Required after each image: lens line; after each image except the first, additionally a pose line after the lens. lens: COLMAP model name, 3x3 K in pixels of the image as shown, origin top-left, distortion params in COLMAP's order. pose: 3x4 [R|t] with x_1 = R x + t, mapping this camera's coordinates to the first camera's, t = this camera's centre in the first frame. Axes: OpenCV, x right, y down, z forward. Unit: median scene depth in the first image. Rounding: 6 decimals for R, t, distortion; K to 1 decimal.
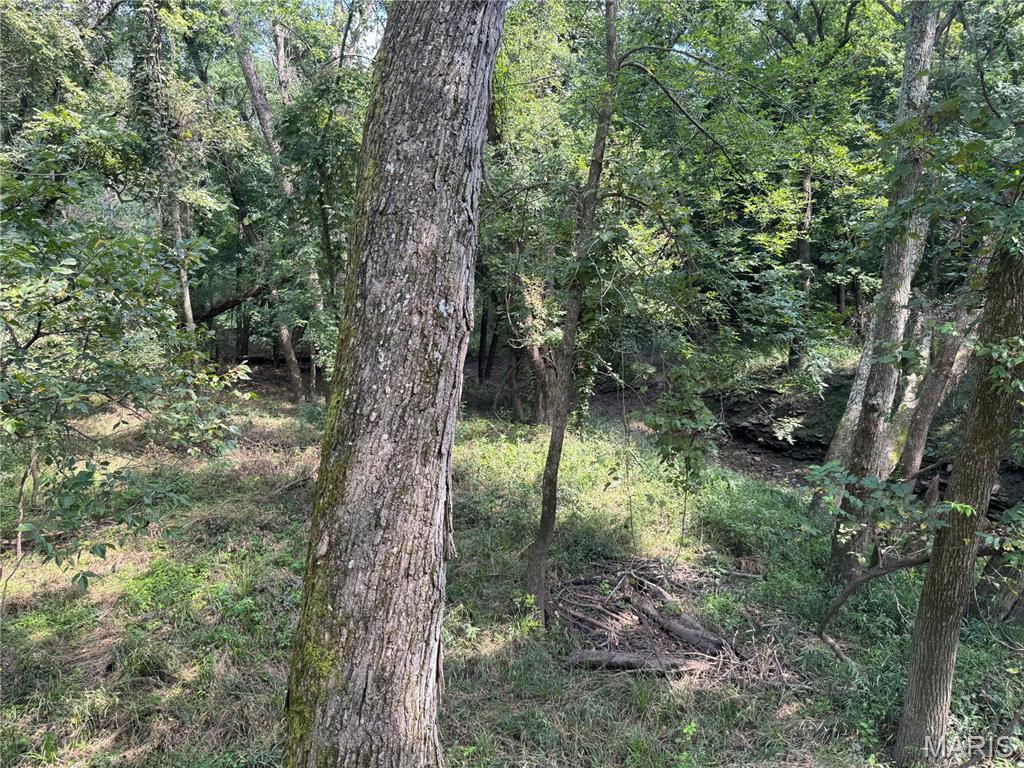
lens RADIAL K [[739.8, 0, 567.4], [0, 739.8, 381.0], [0, 0, 1]] dist [0.126600, -0.170519]
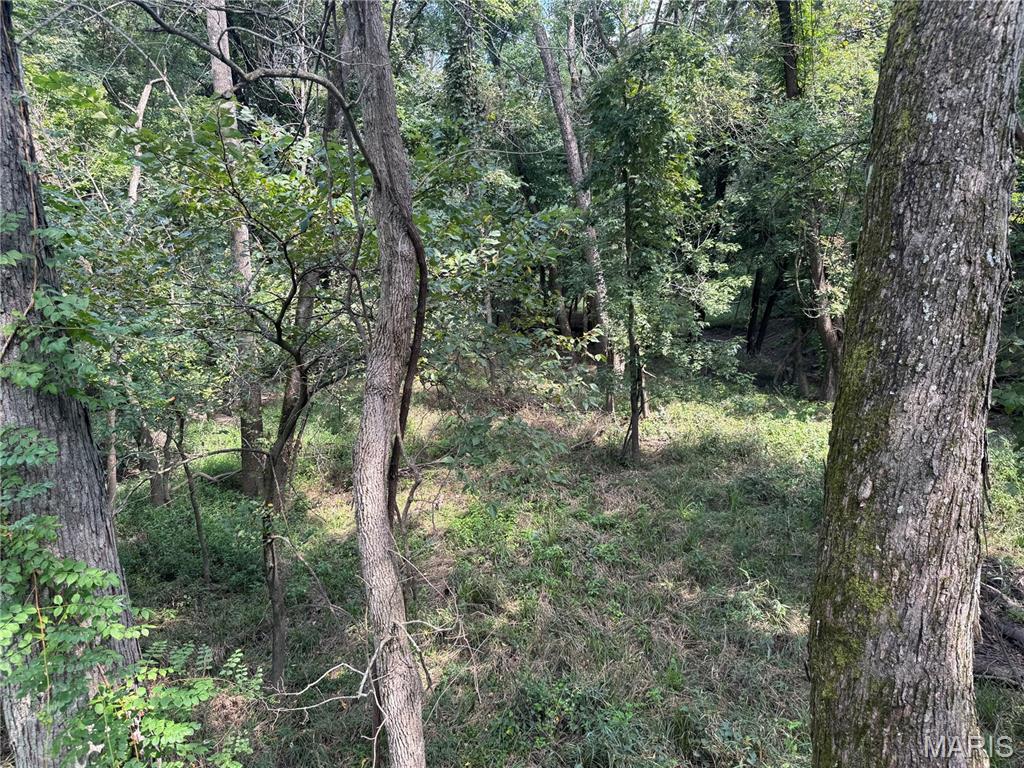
lens RADIAL K [[768.0, 0, 513.2], [0, 768.0, 379.7], [0, 0, 1]] dist [0.003286, -0.007772]
pose [[0.938183, 0.041923, -0.343592, -0.400340], [-0.030981, 0.998825, 0.037276, 0.041489], [0.344751, -0.024327, 0.938379, -0.149875]]
